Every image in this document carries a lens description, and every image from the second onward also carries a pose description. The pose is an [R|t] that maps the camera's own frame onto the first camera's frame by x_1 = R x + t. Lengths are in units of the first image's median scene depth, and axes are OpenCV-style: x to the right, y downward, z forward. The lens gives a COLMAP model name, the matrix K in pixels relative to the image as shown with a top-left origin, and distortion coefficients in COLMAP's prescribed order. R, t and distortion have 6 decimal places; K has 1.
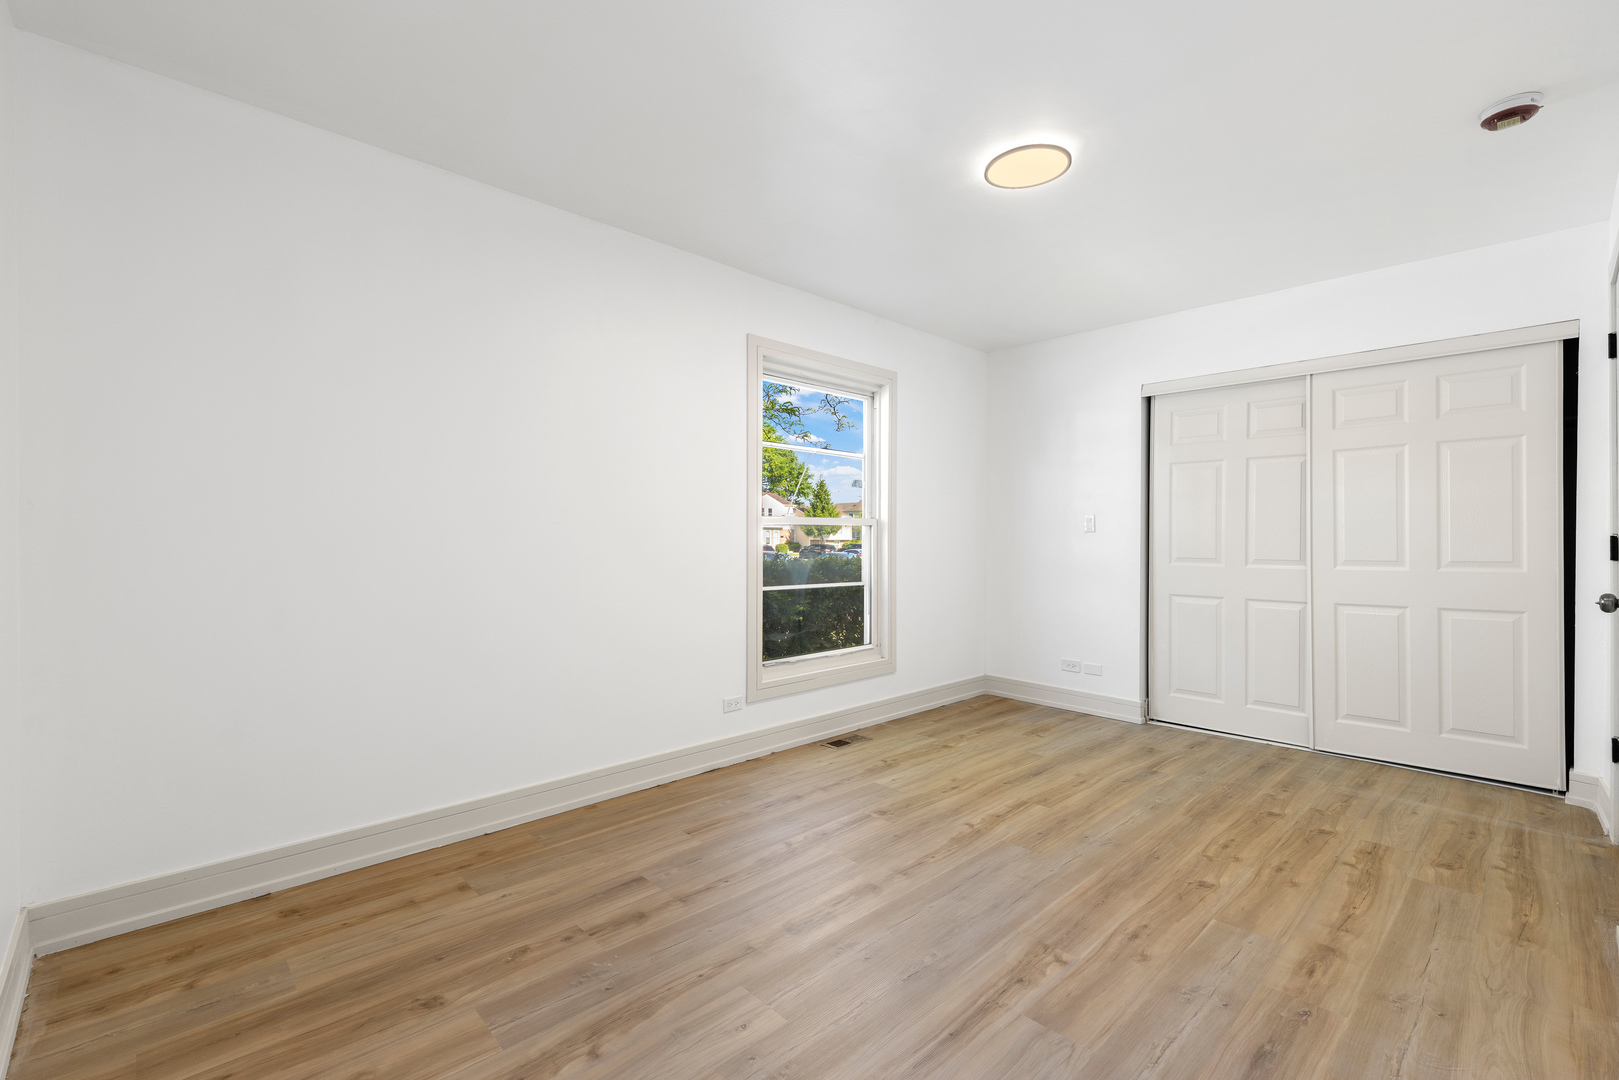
lens RADIAL K [[696.1, 0, 809.5], [0, 696.1, 535.2], [0, 0, 1]] dist [0.015843, -0.011019]
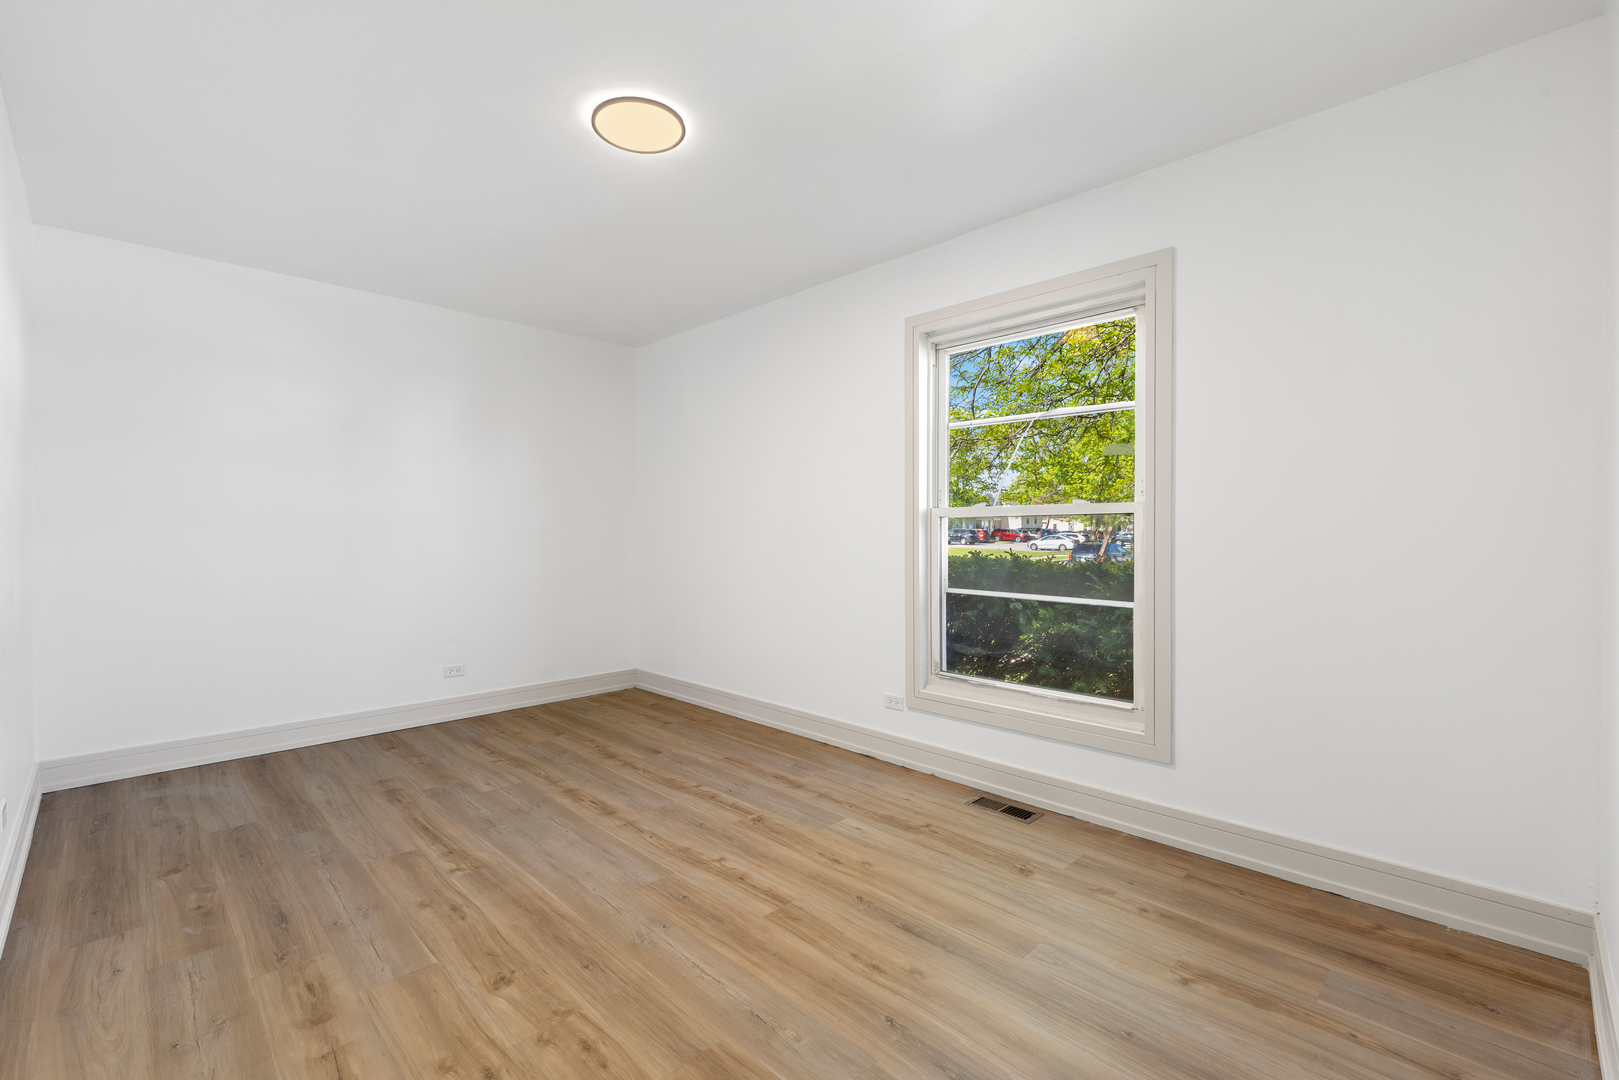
lens RADIAL K [[696.1, 0, 809.5], [0, 696.1, 535.2], [0, 0, 1]] dist [0.015843, -0.011019]
pose [[0.030221, 0.002531, -0.999540, 1.235981], [0.004003, 0.999988, 0.002653, 0.004585], [0.999535, -0.004081, 0.030211, 1.209912]]
